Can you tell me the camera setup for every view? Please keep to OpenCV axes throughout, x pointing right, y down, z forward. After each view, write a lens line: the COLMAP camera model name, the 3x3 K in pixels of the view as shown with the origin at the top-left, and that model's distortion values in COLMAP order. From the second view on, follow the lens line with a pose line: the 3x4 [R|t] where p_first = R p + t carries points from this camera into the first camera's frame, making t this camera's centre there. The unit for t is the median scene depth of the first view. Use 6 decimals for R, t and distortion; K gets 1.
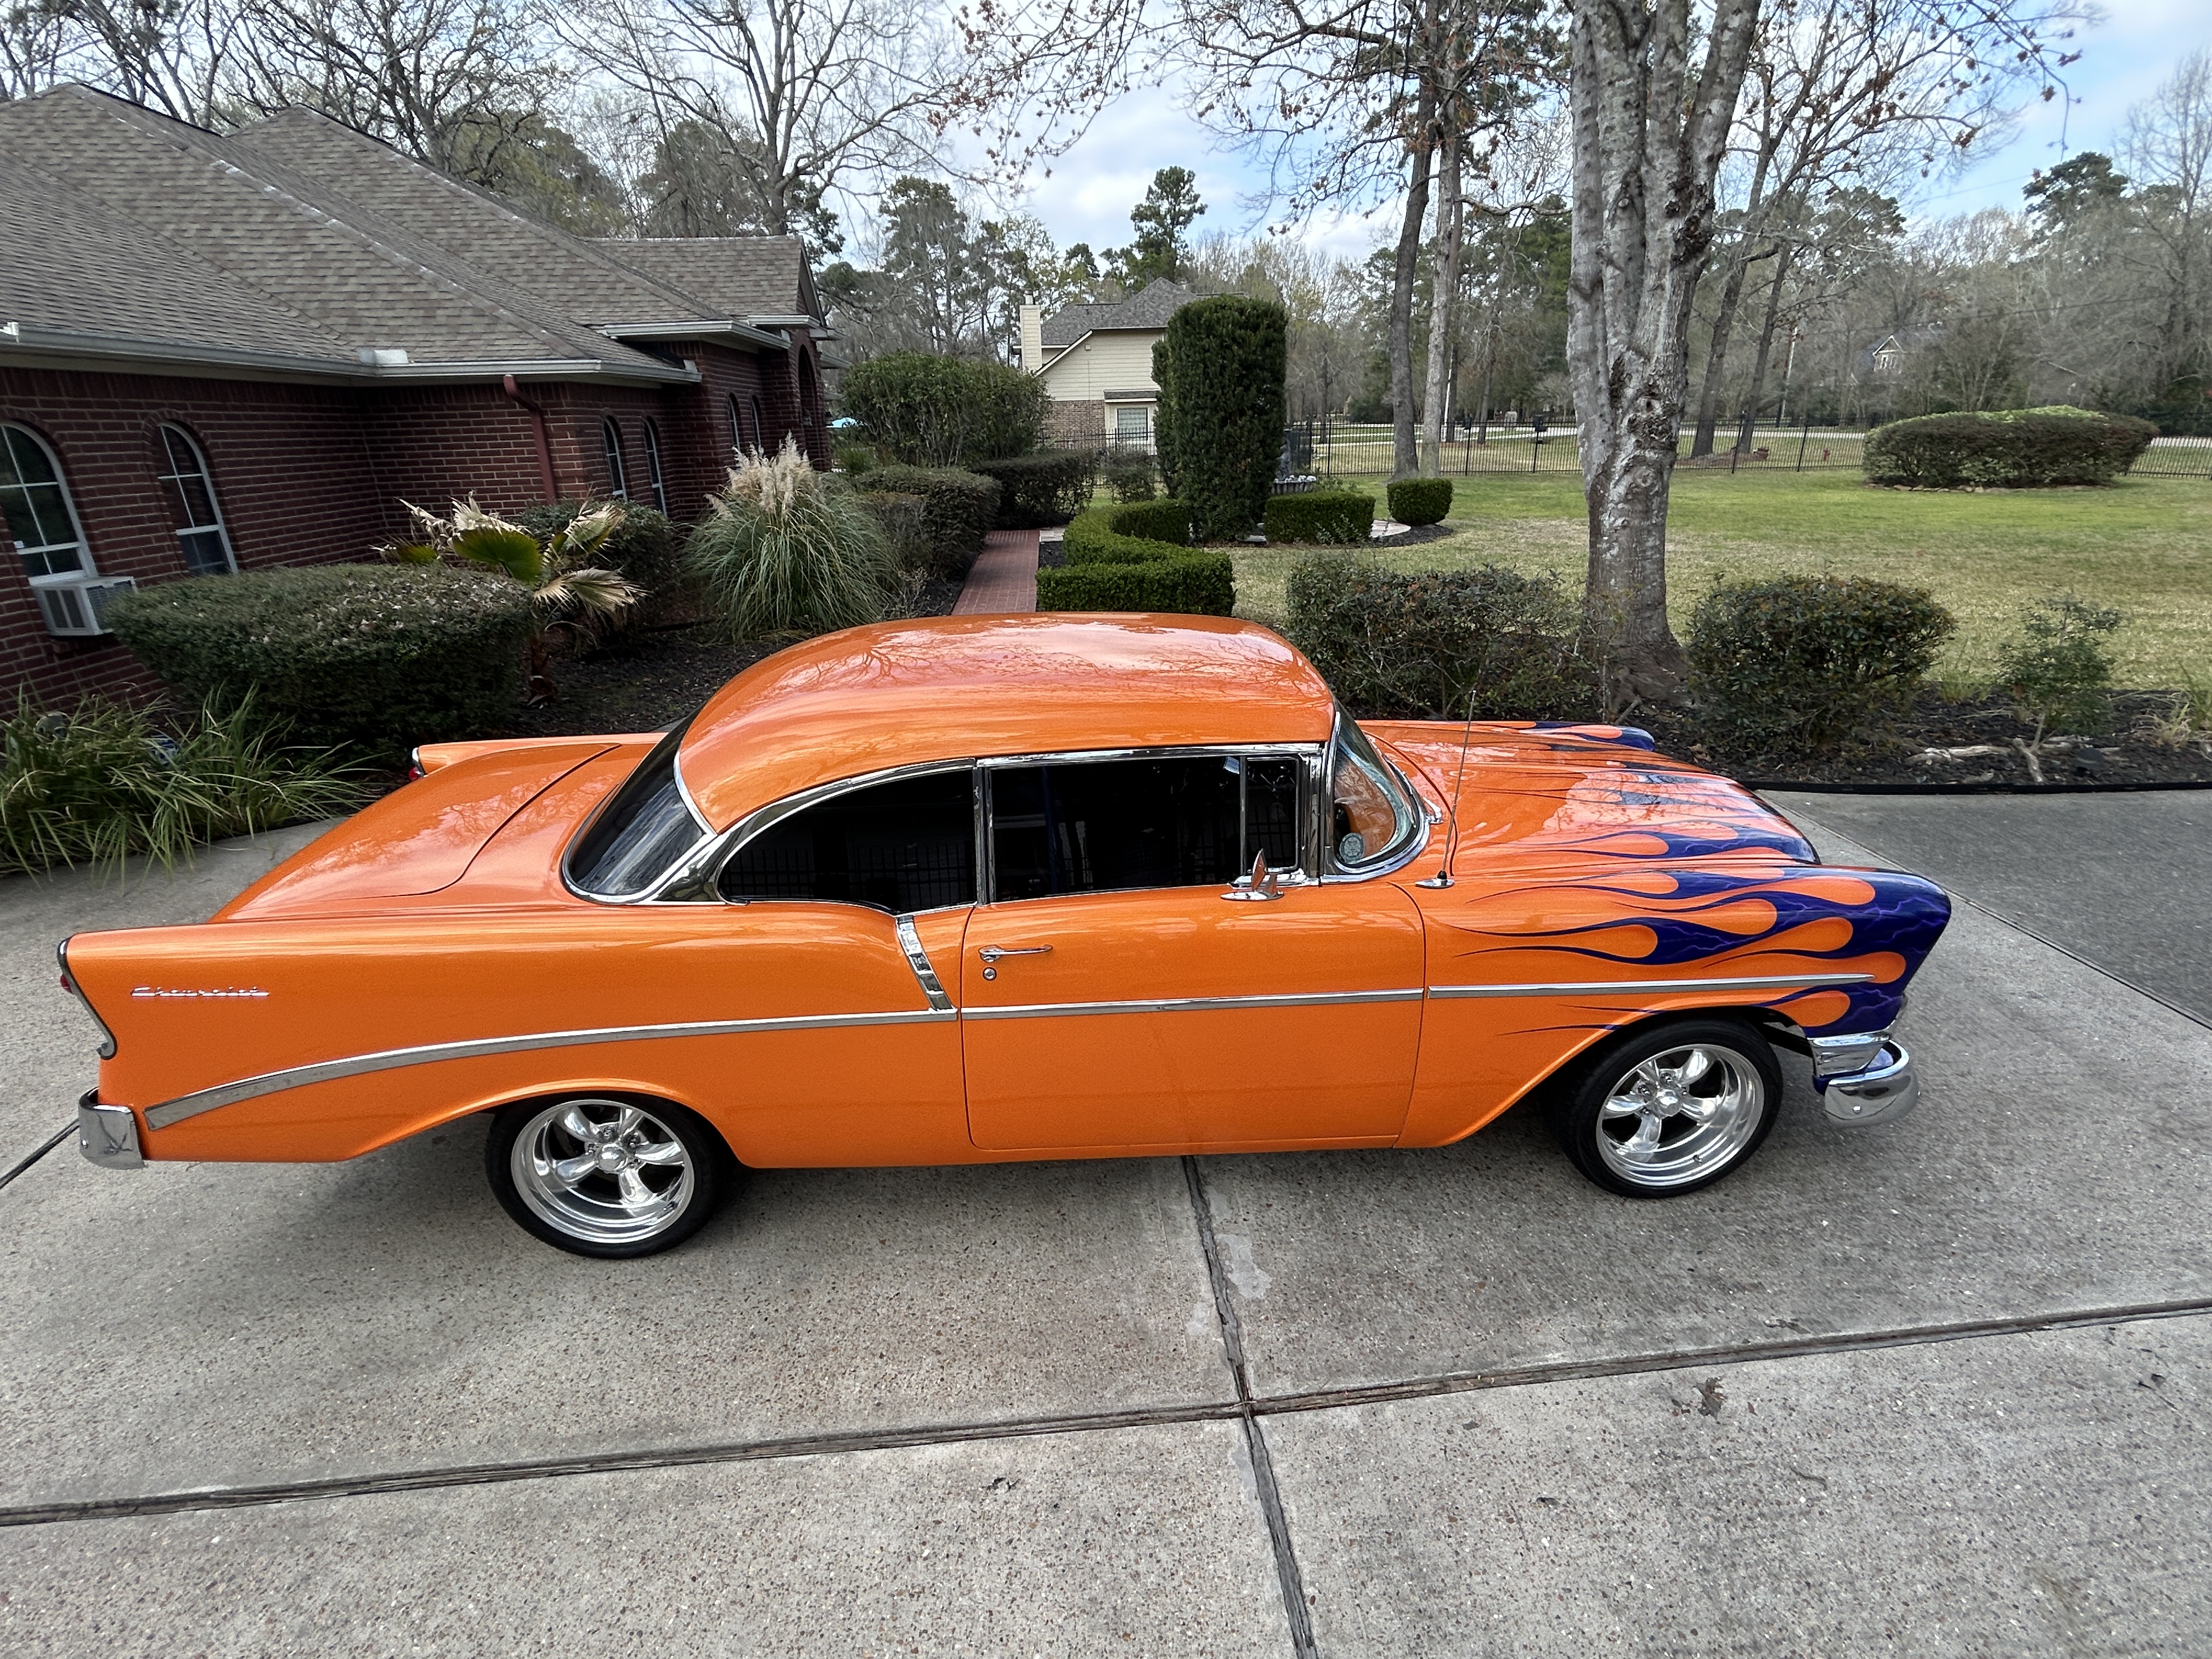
lens RADIAL K [[1069.3, 0, 1106.0], [0, 1069.3, 829.5], [0, 0, 1]] dist [-0.003266, 0.001175]
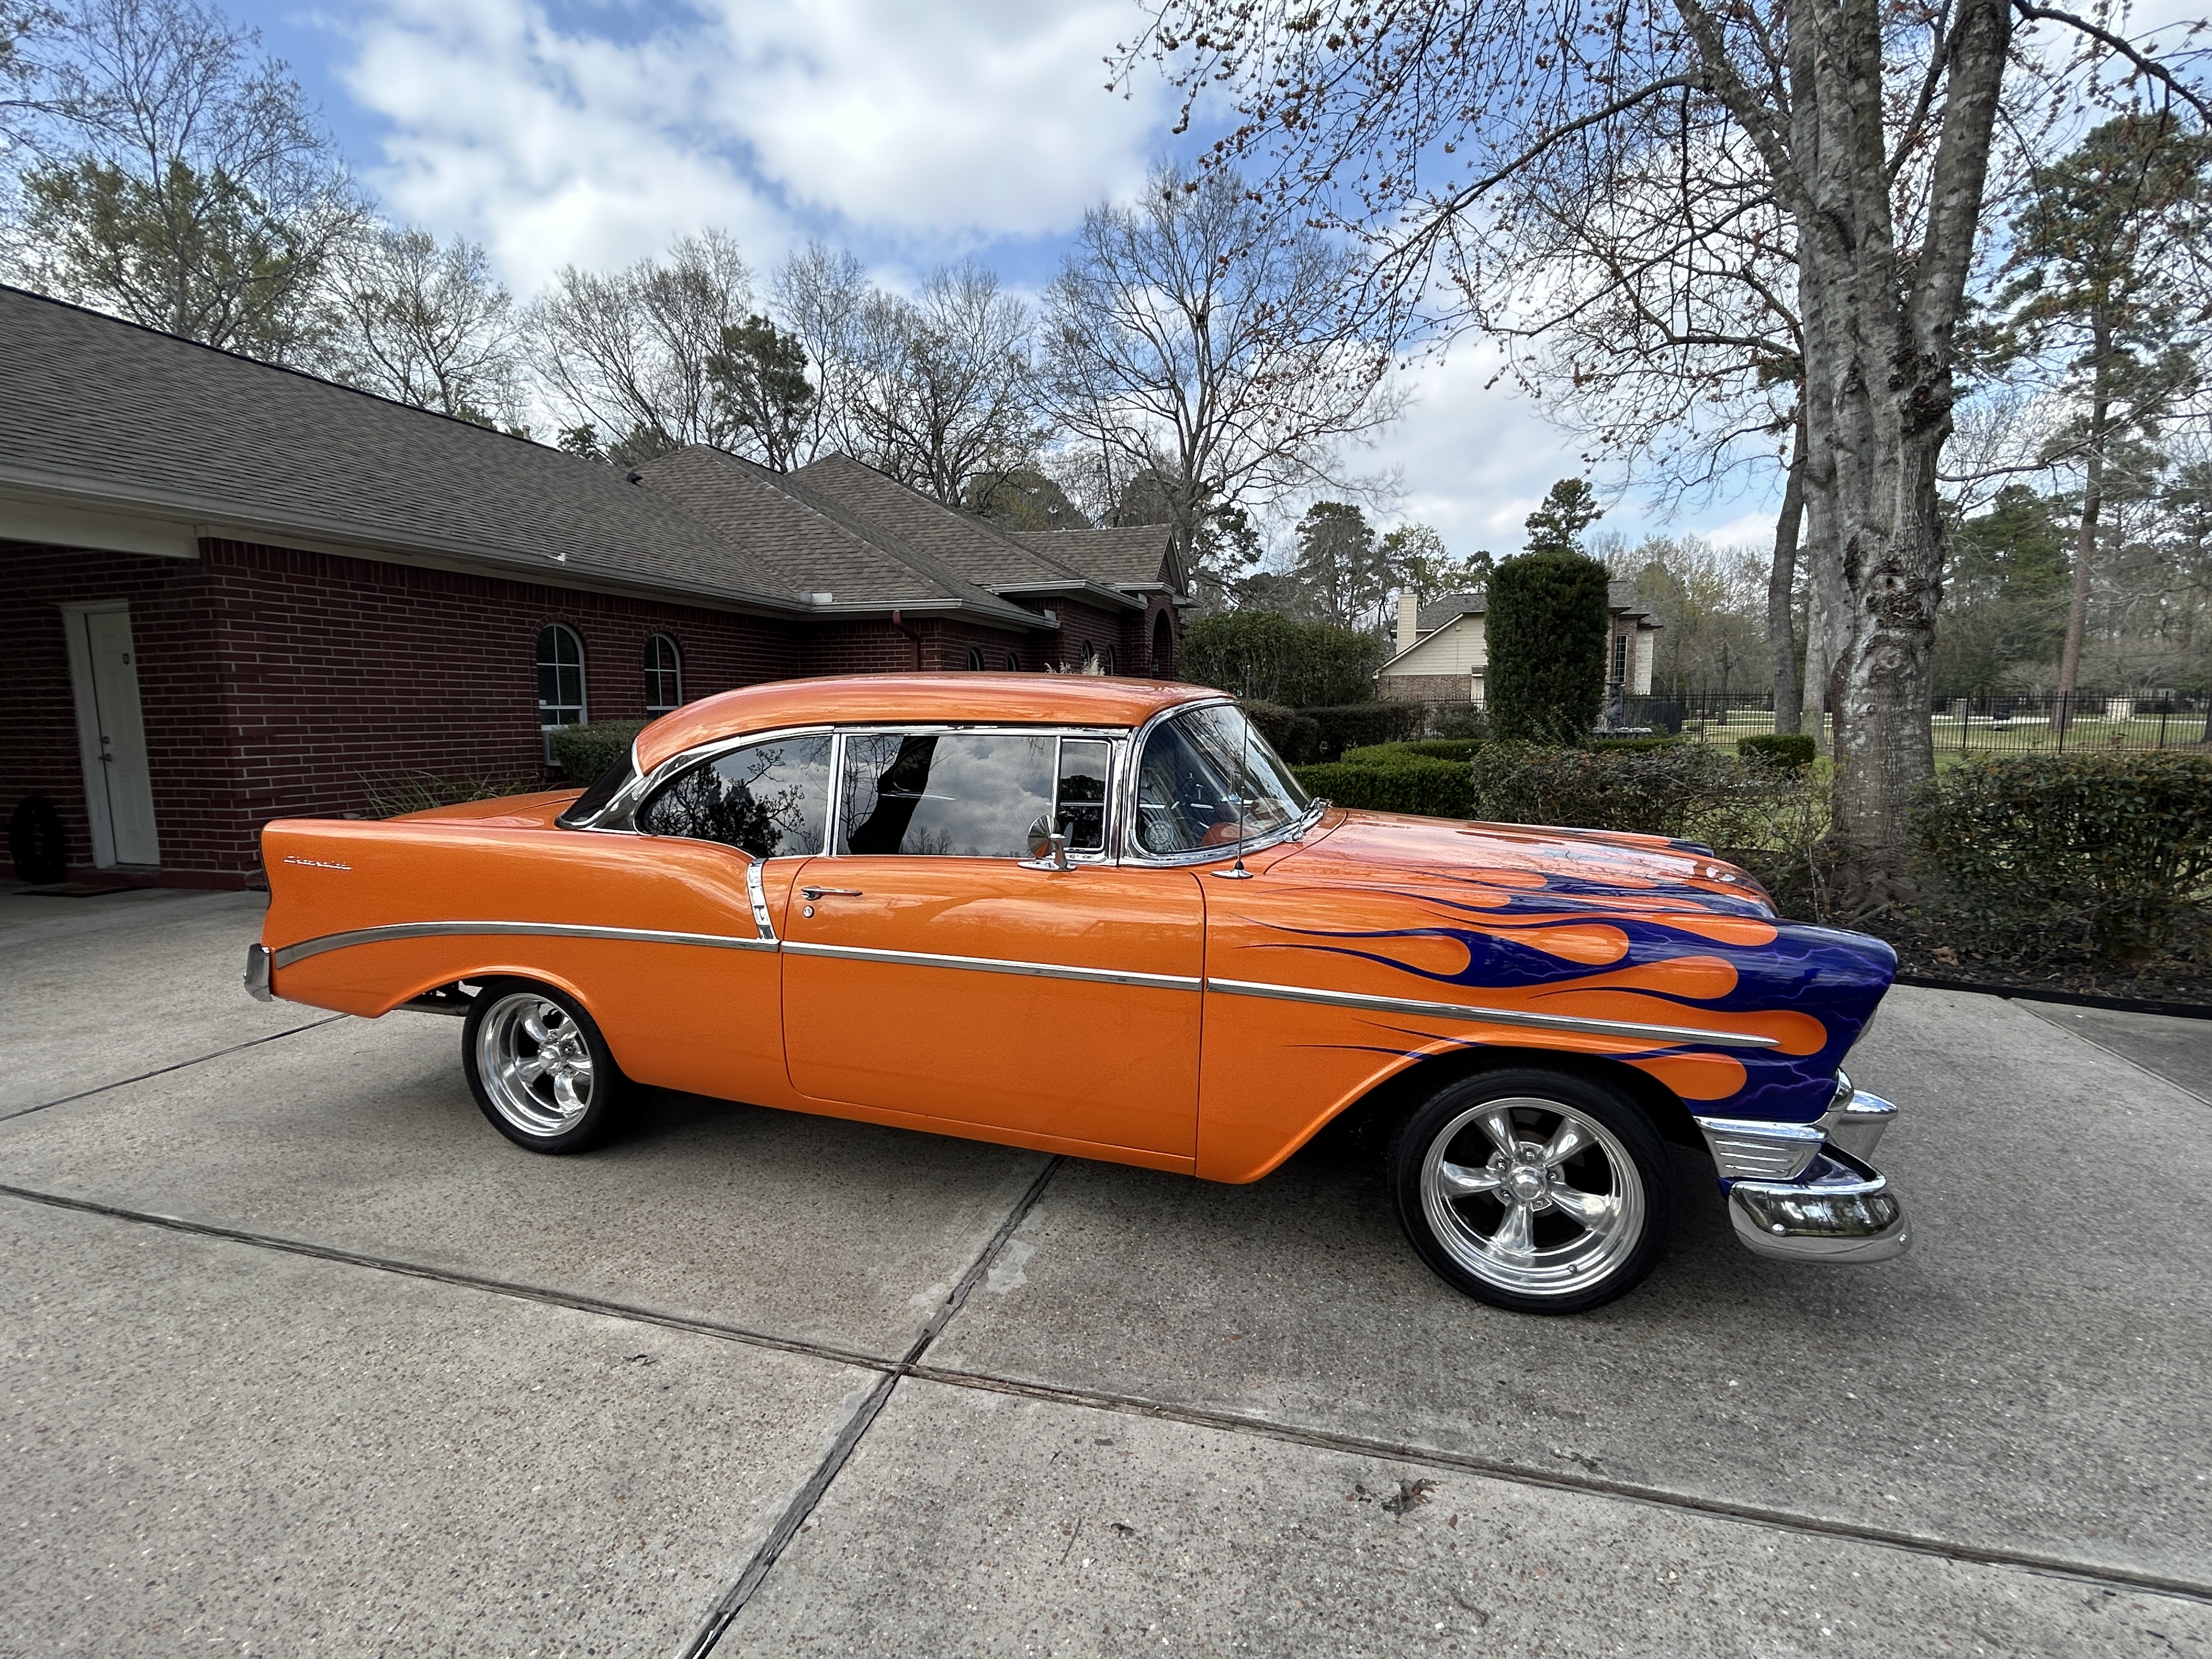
lens RADIAL K [[1015.8, 0, 1108.3], [0, 1015.8, 836.5], [0, 0, 1]] dist [-0.002636, 0.001198]
pose [[0.933900, 0.065487, -0.351487, 0.205676], [-0.145302, 0.967755, -0.205762, 0.087128], [0.326678, 0.243232, 0.913301, 0.046609]]
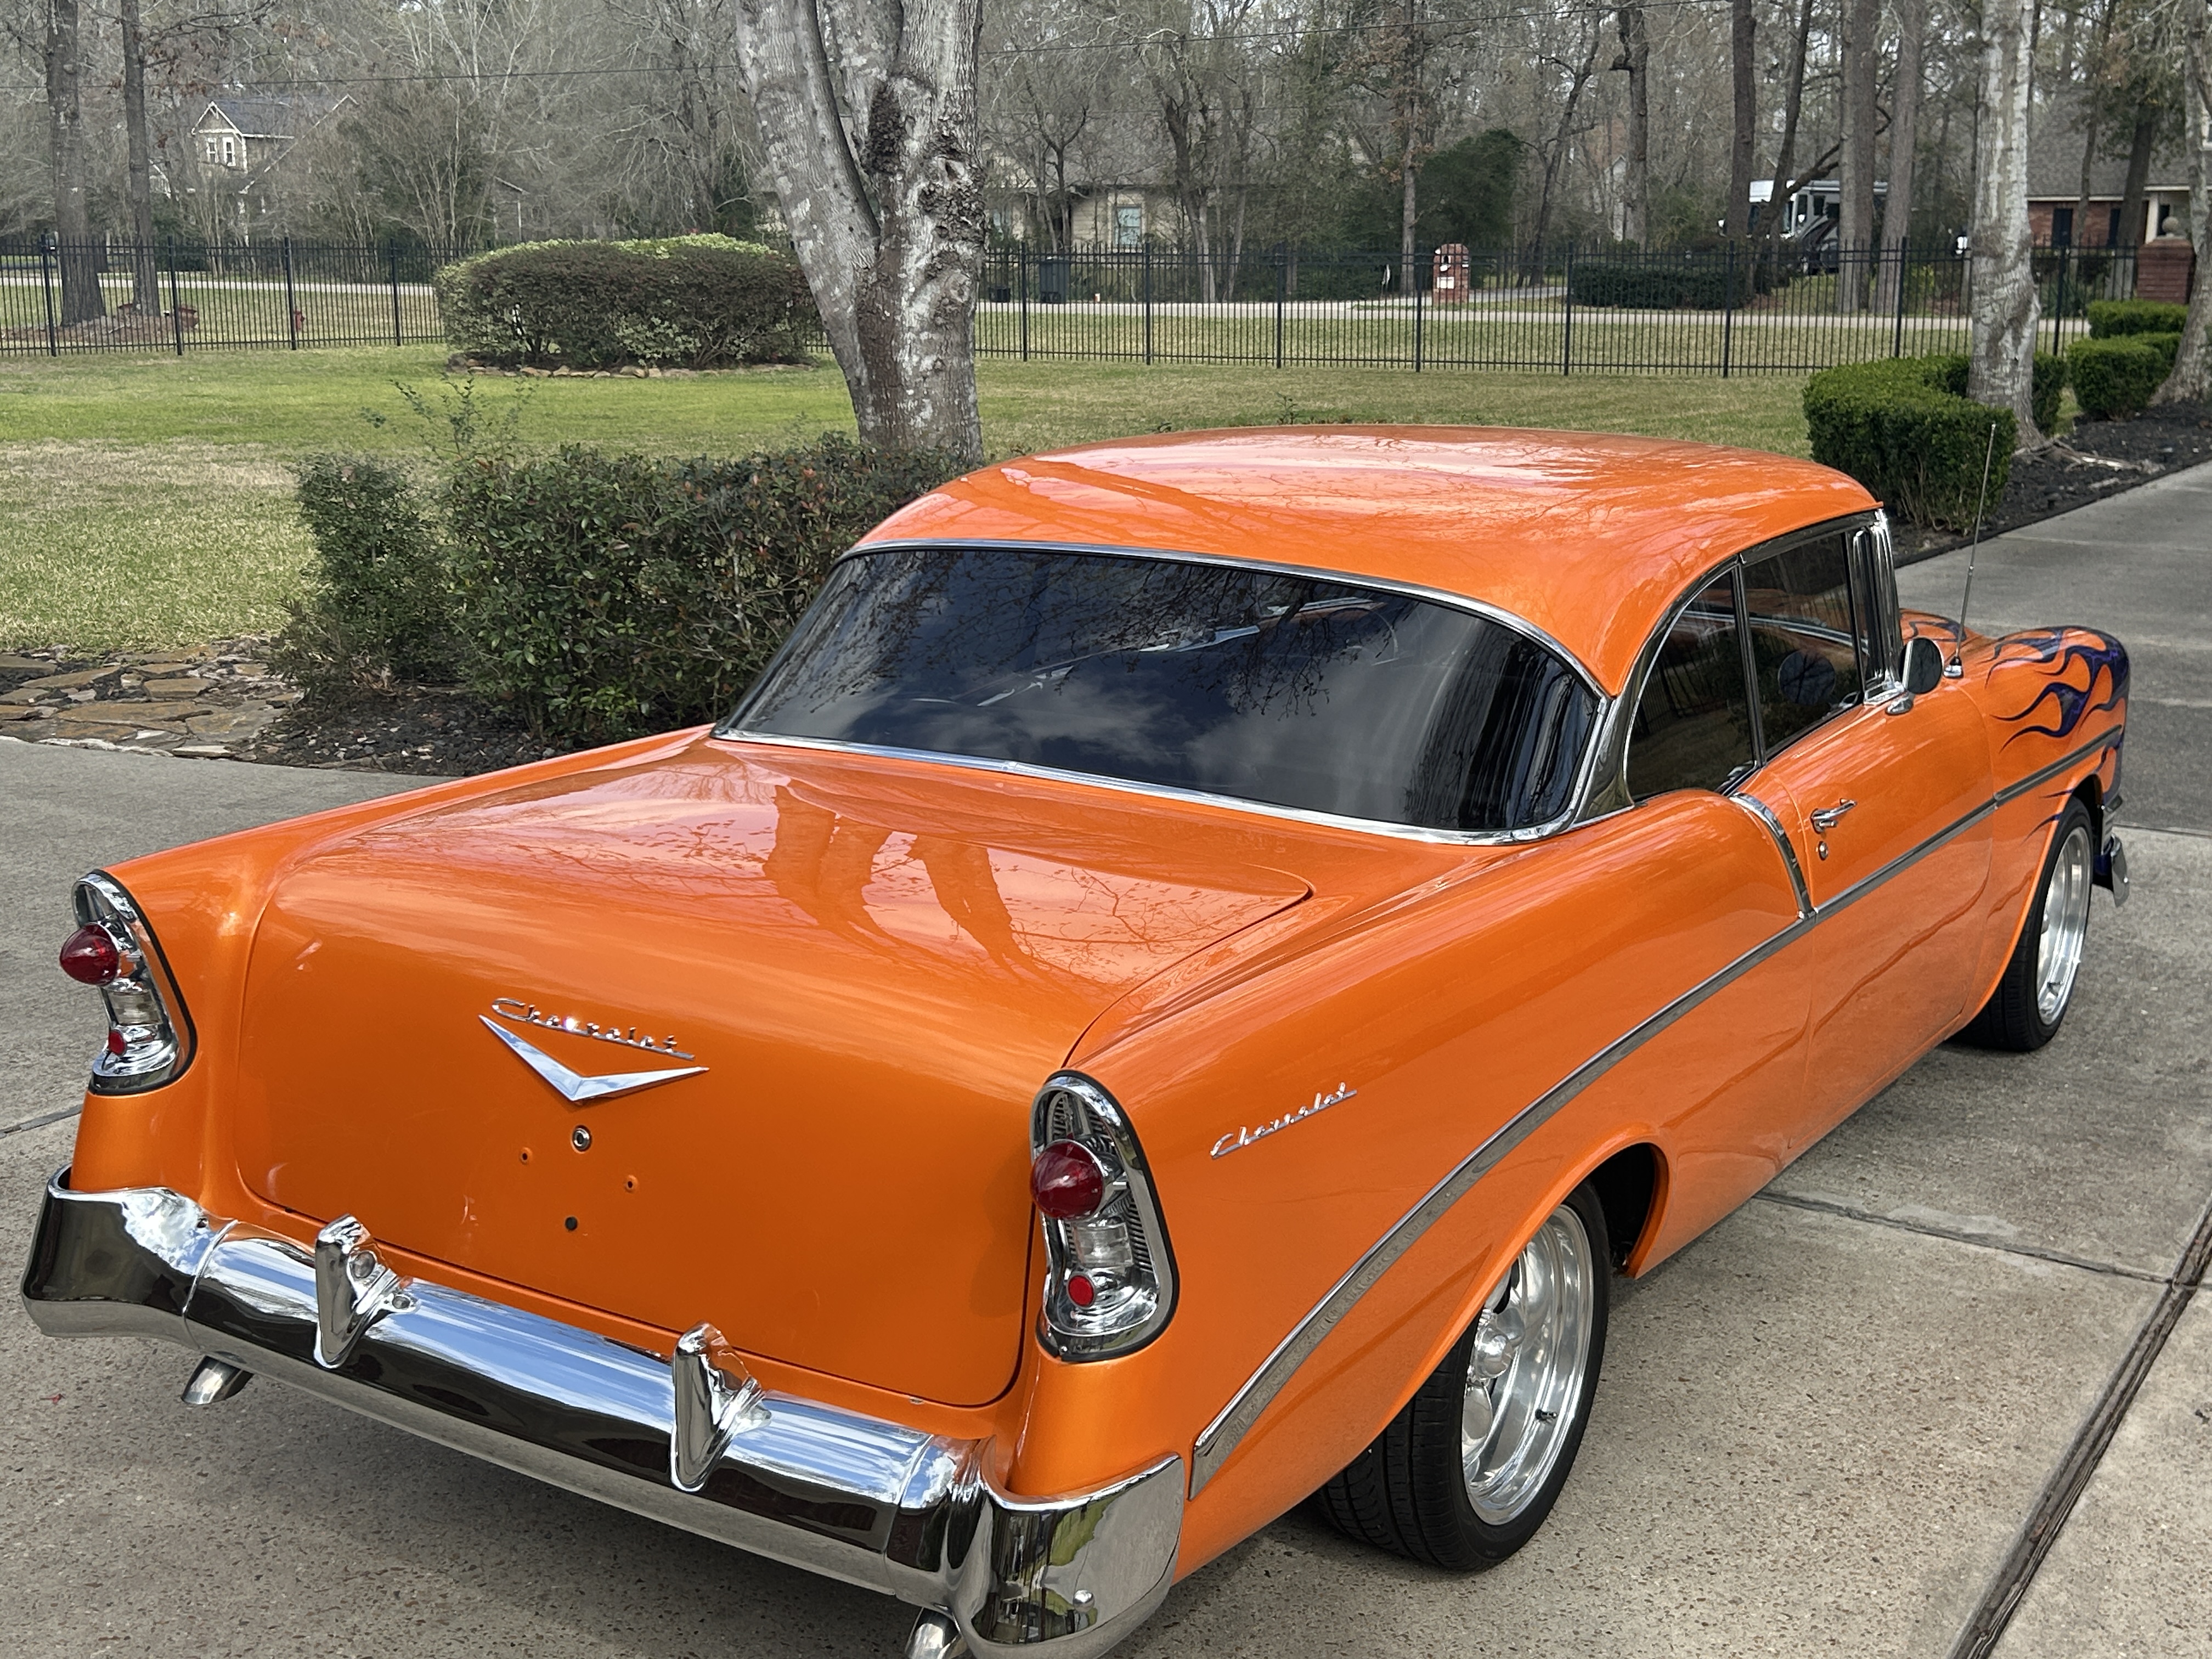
lens RADIAL K [[2584.2, 0, 1116.3], [0, 2584.2, 843.2], [0, 0, 1]] dist [0.121543, -0.249957]
pose [[0.595151, -0.159207, 0.787686, -0.650070], [0.272511, 0.962085, -0.011445, 0.009371], [-0.755998, 0.221464, 0.615971, 0.112768]]
